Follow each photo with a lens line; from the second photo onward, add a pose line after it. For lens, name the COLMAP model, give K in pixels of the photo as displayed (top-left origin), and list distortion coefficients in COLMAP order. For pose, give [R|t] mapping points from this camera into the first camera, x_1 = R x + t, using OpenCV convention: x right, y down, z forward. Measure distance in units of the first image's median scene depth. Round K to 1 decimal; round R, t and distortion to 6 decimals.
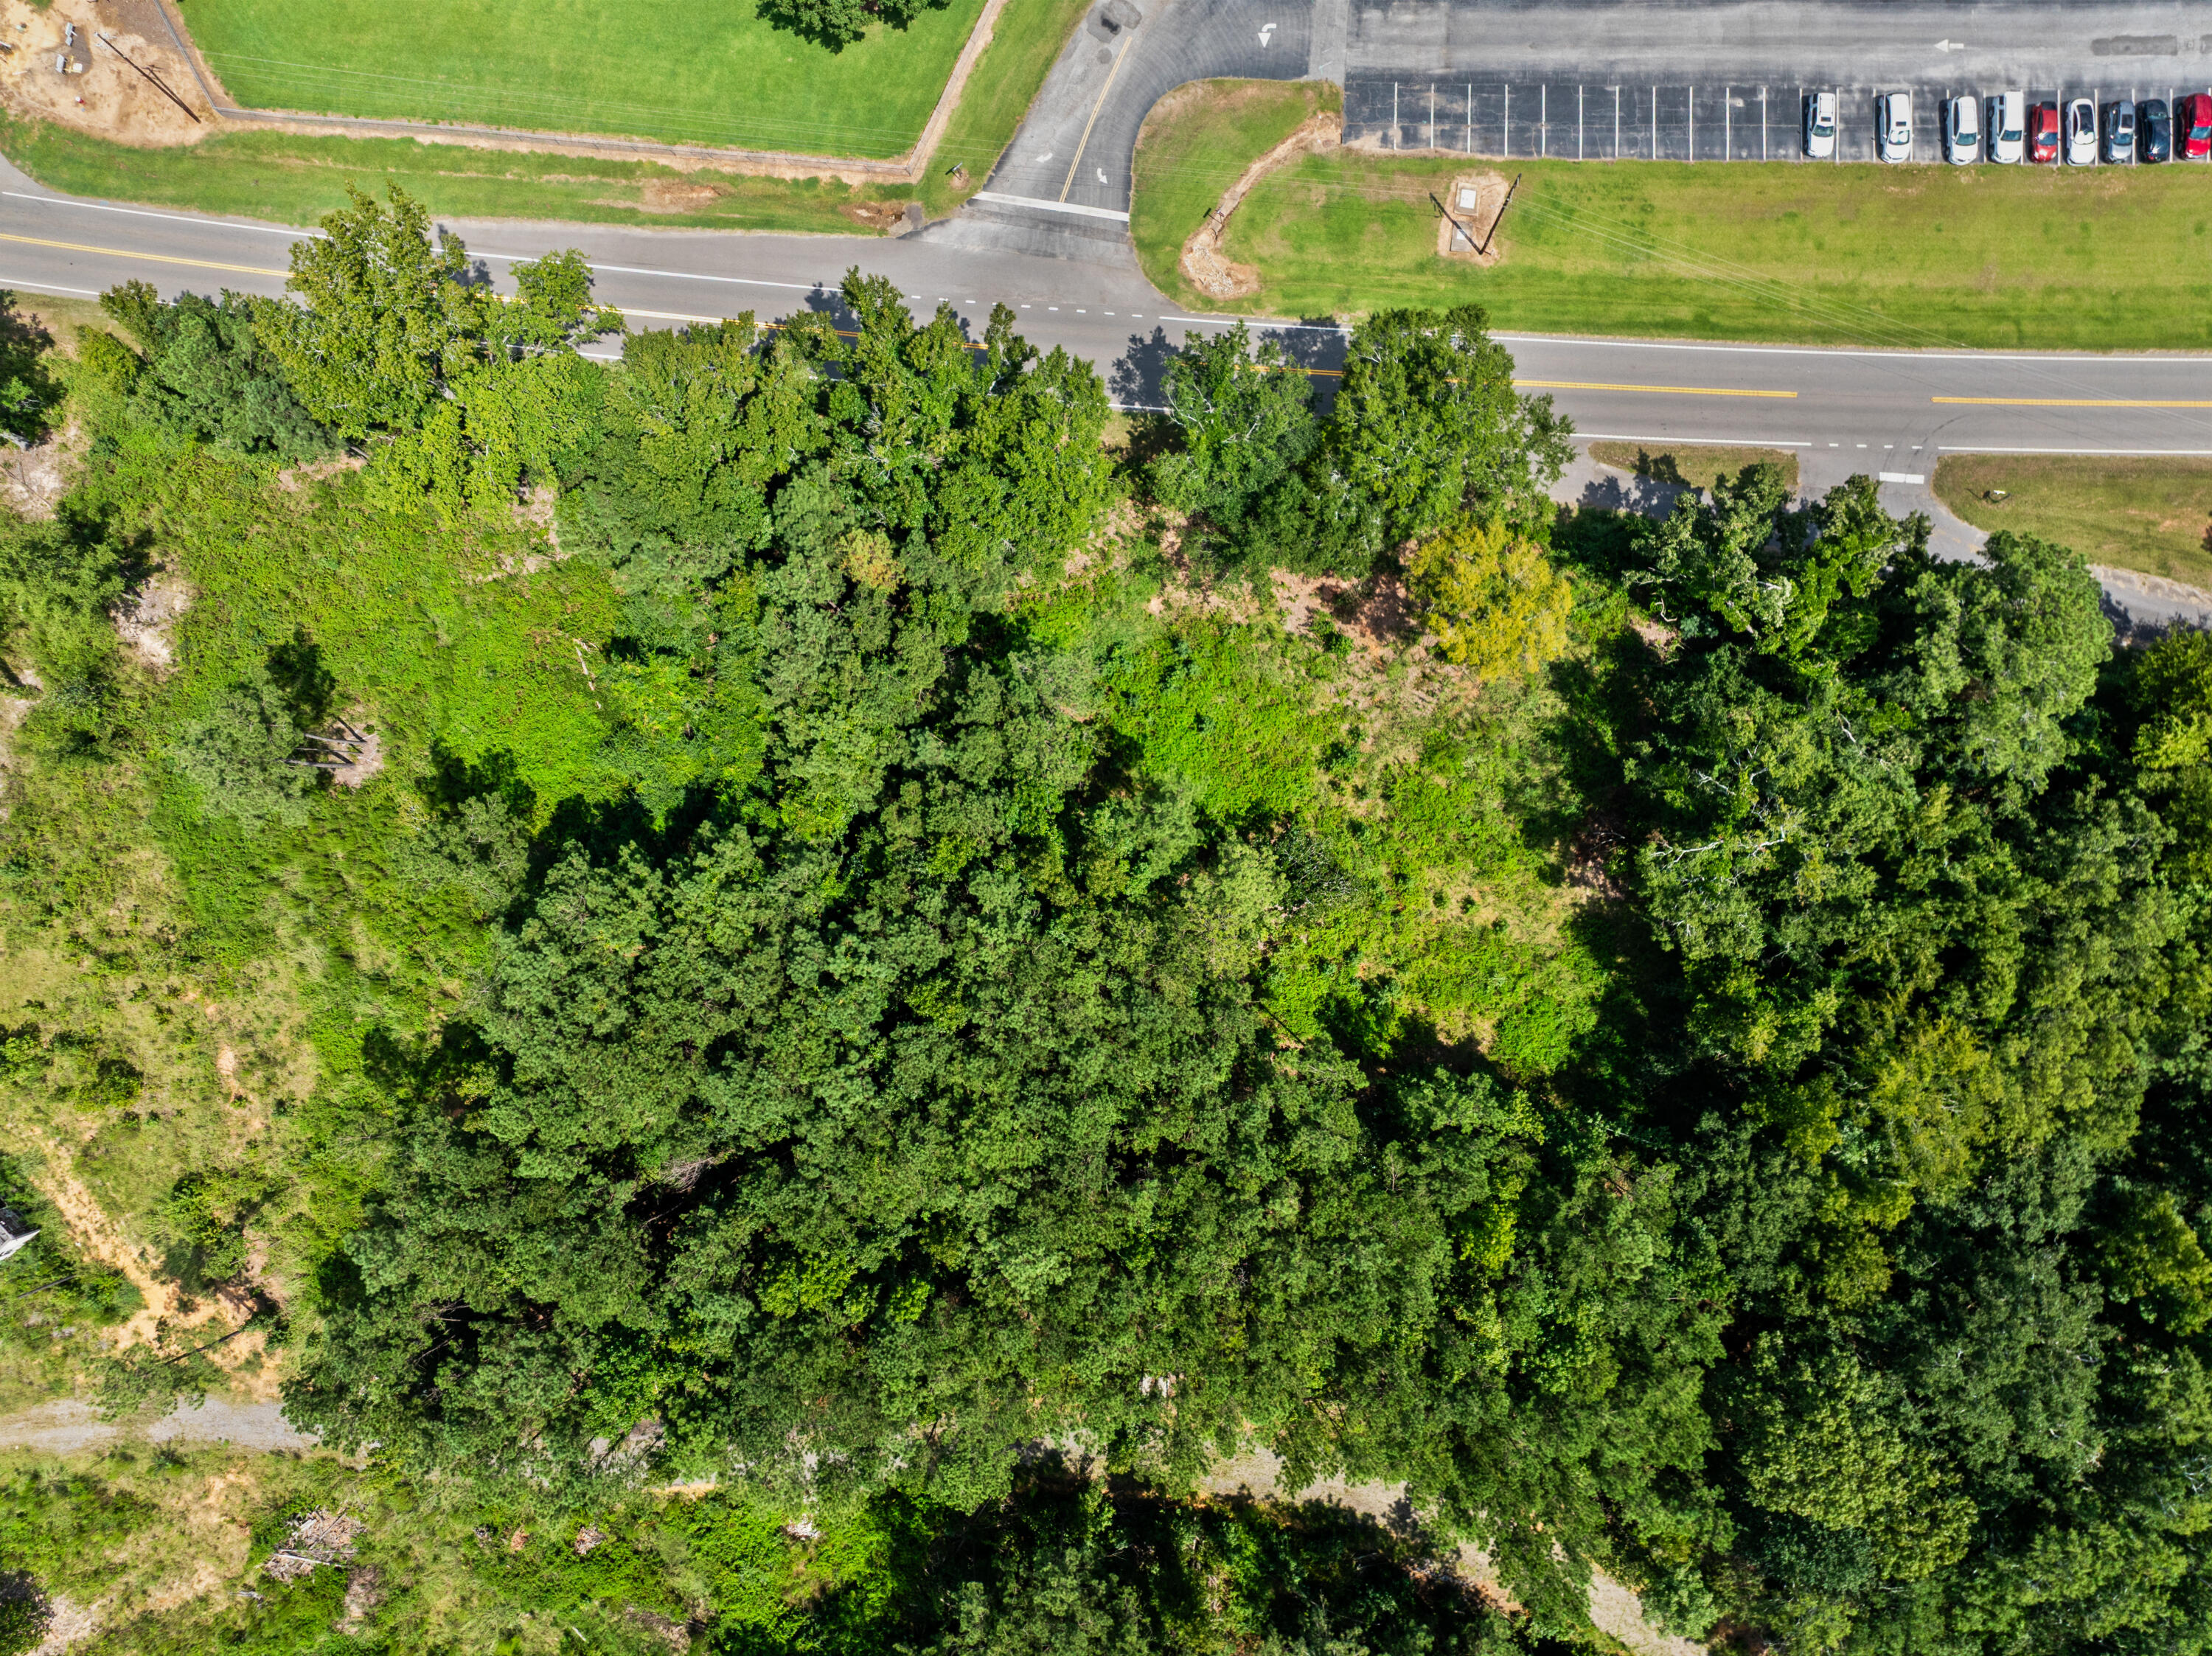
lens RADIAL K [[1579.2, 0, 1106.0], [0, 1579.2, 828.0], [0, 0, 1]] dist [-0.059388, 0.029471]
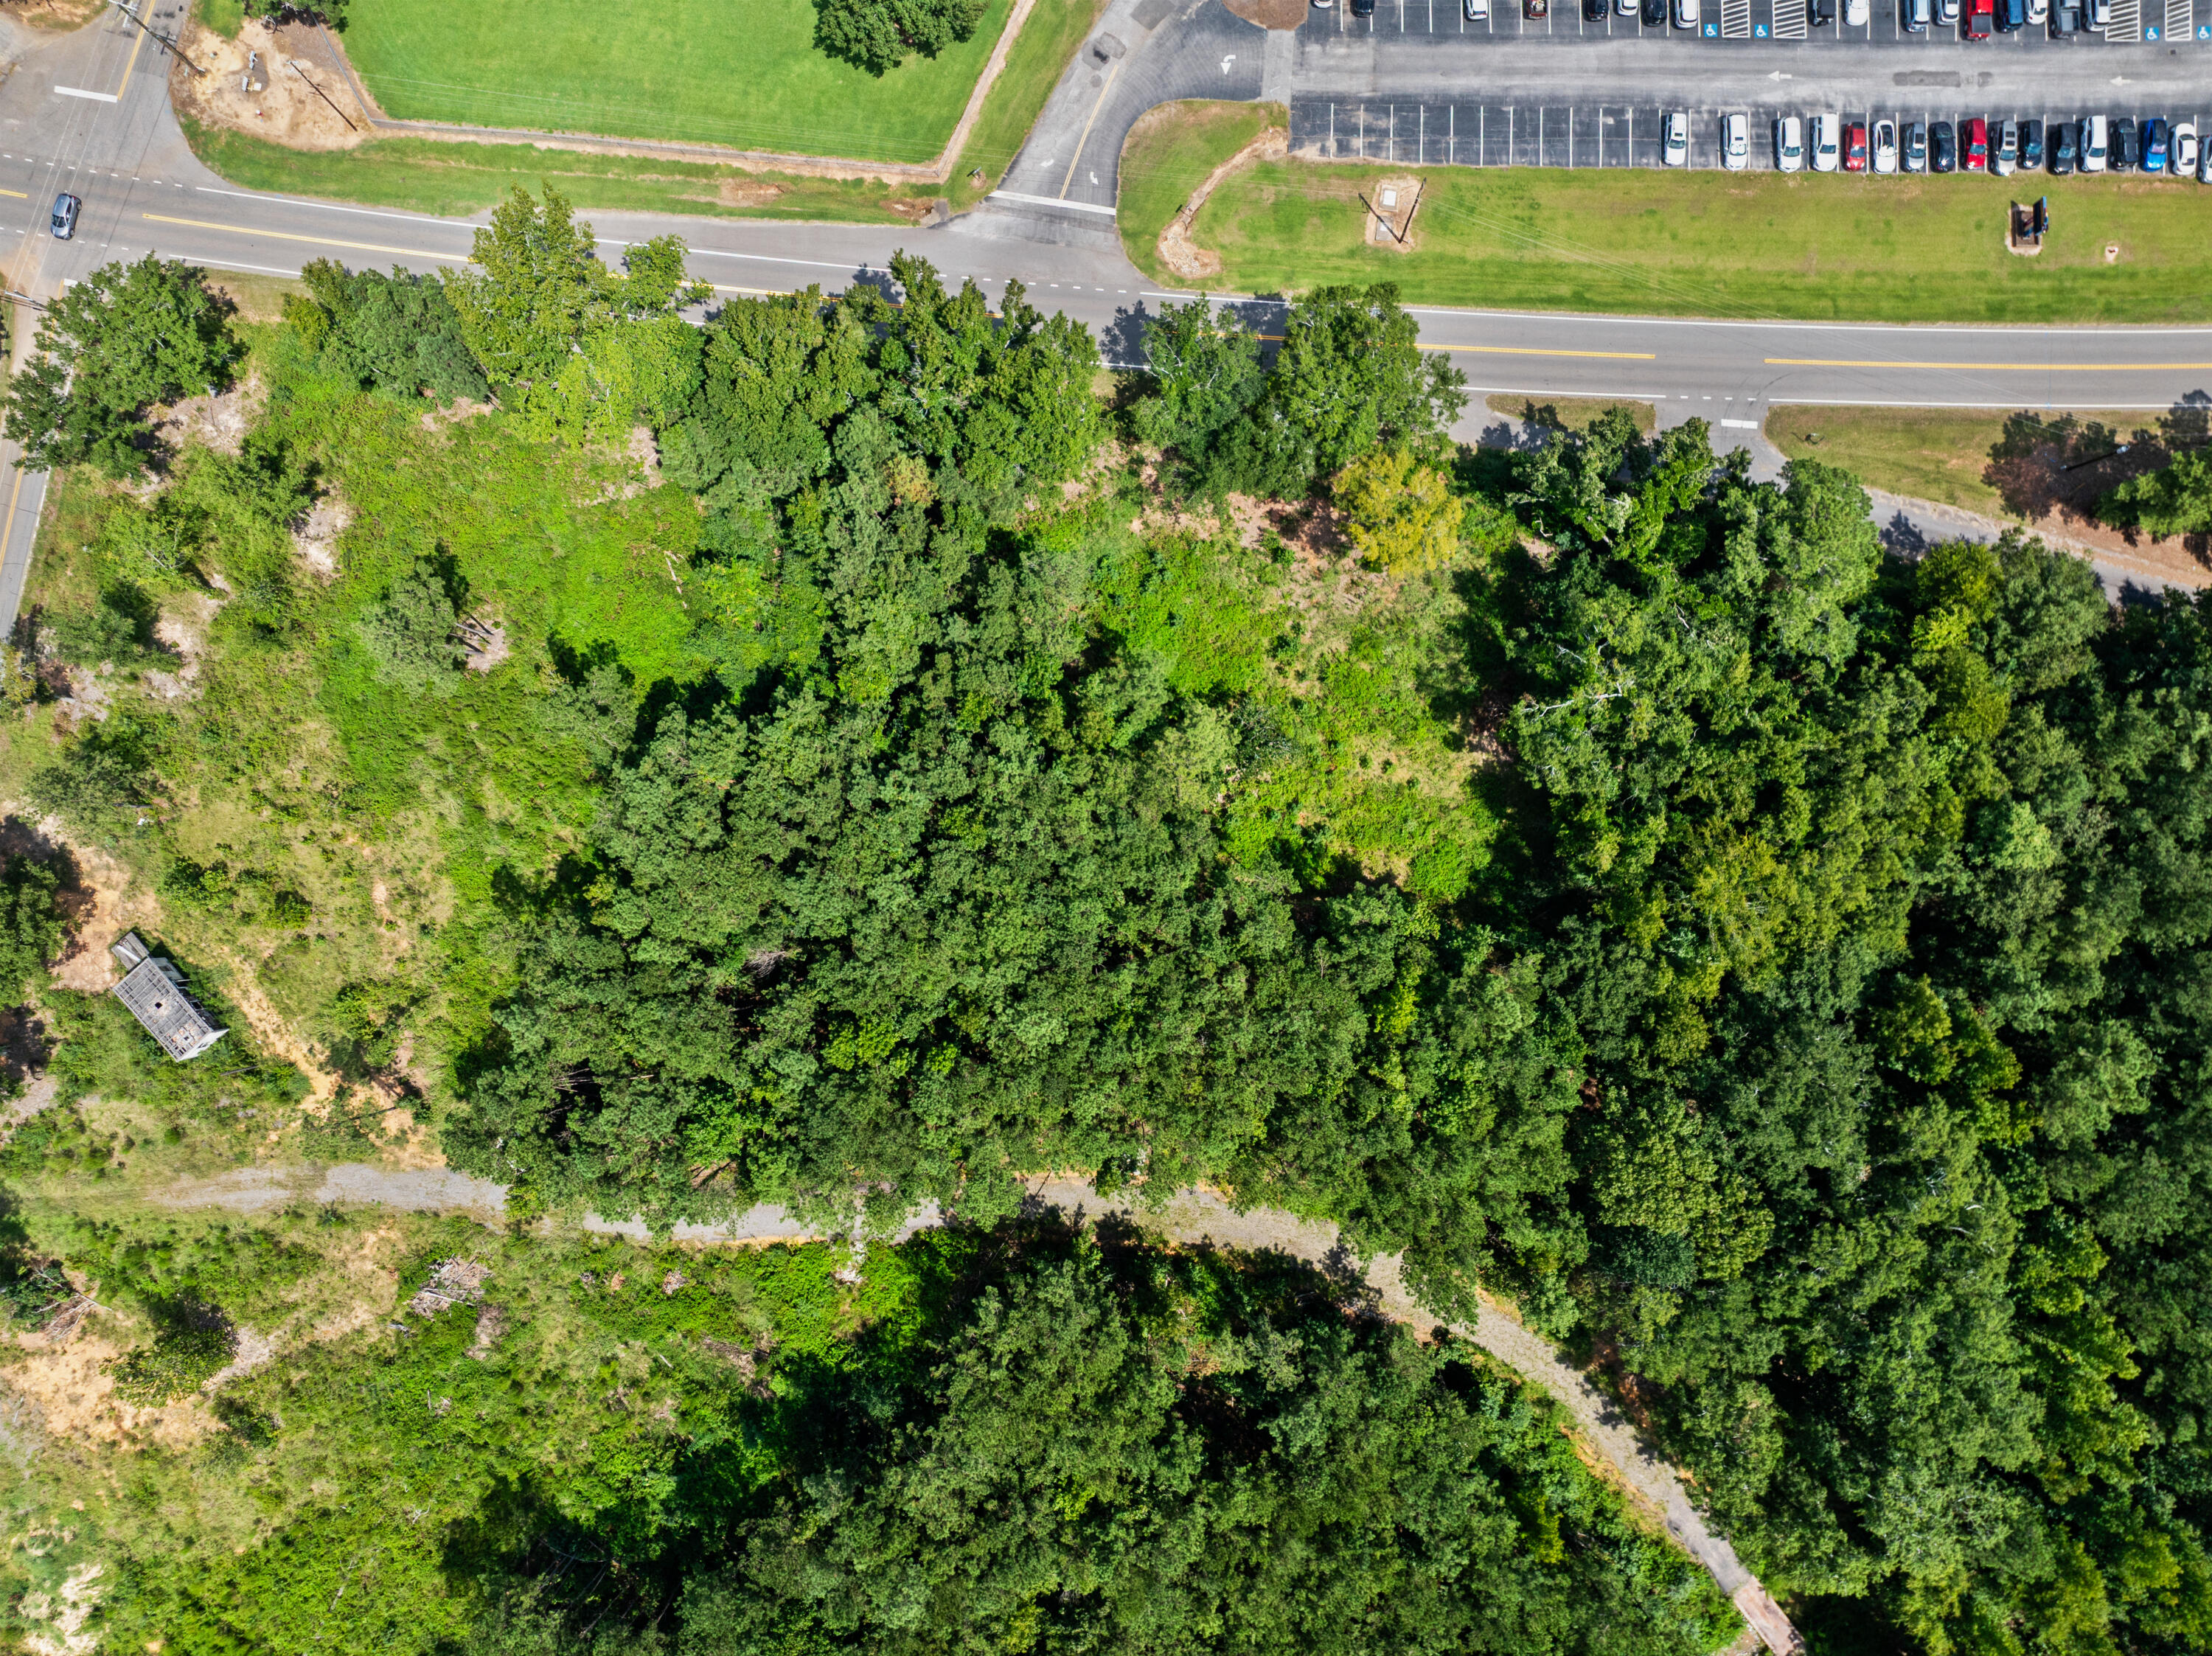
lens RADIAL K [[1570.5, 0, 1106.0], [0, 1570.5, 828.0], [0, 0, 1]] dist [-0.041552, -0.006315]
pose [[0.999971, 0.002119, 0.007291, -0.000974], [-0.002135, 0.999995, 0.002152, 0.096702], [-0.007286, -0.002168, 0.999971, -0.239914]]
